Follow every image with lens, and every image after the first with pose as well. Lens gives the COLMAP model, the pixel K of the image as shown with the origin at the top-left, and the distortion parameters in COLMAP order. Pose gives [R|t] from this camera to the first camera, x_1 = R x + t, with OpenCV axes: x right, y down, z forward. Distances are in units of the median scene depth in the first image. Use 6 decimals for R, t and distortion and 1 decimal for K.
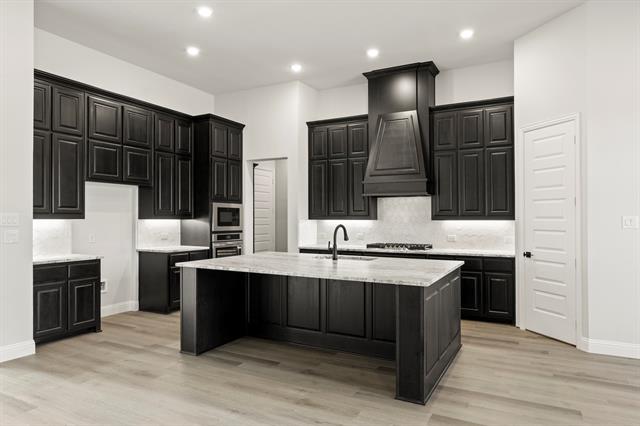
lens RADIAL K [[415.7, 0, 321.0], [0, 415.7, 210.4], [0, 0, 1]] dist [0.000642, -0.000567]
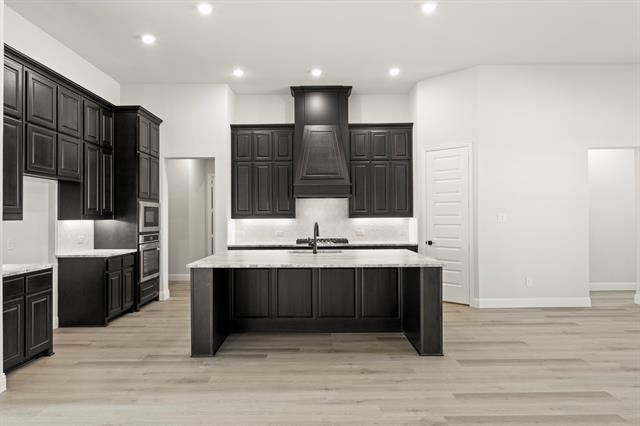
lens RADIAL K [[396.5, 0, 314.9], [0, 396.5, 208.4], [0, 0, 1]] dist [0.003599, -0.002760]
pose [[0.881412, 0.002518, 0.472342, -0.423973], [-0.000823, 0.999992, -0.003795, 0.000006], [-0.472348, 0.002957, 0.881407, 0.041430]]
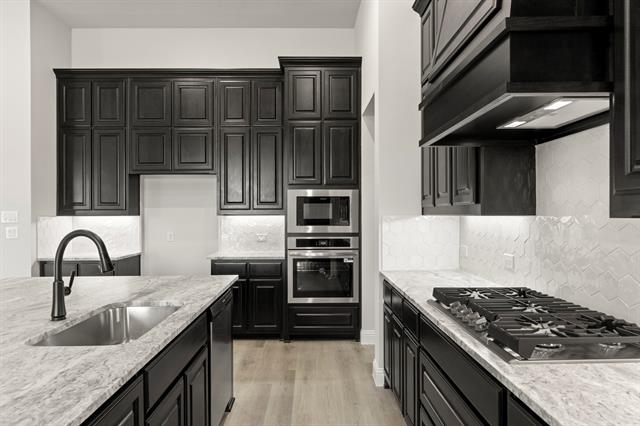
lens RADIAL K [[415.7, 0, 319.5], [0, 415.7, 210.9], [0, 0, 1]] dist [0.000642, -0.000567]
pose [[0.479160, -0.012092, -0.877644, 0.433662], [0.025064, 0.999686, -0.000089, 0.020381], [0.877370, -0.021954, 0.479313, 0.918973]]
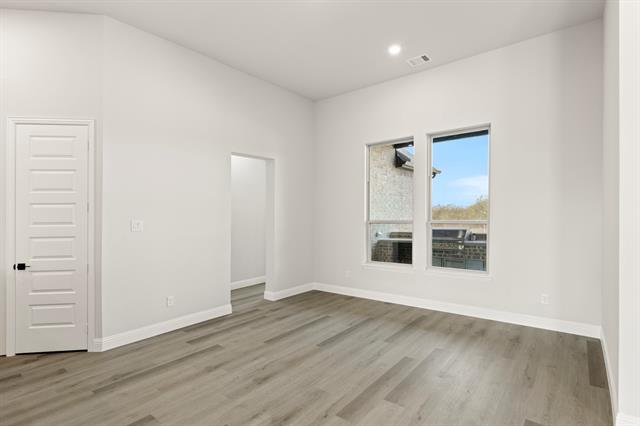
lens RADIAL K [[324.3, 0, 322.2], [0, 324.3, 211.6], [0, 0, 1]] dist [0.000904, -0.000542]
pose [[0.186897, 0.006003, 0.982361, -0.046432], [-0.005728, 0.999971, -0.005021, -0.007749], [-0.982363, -0.004689, 0.186926, 0.251551]]
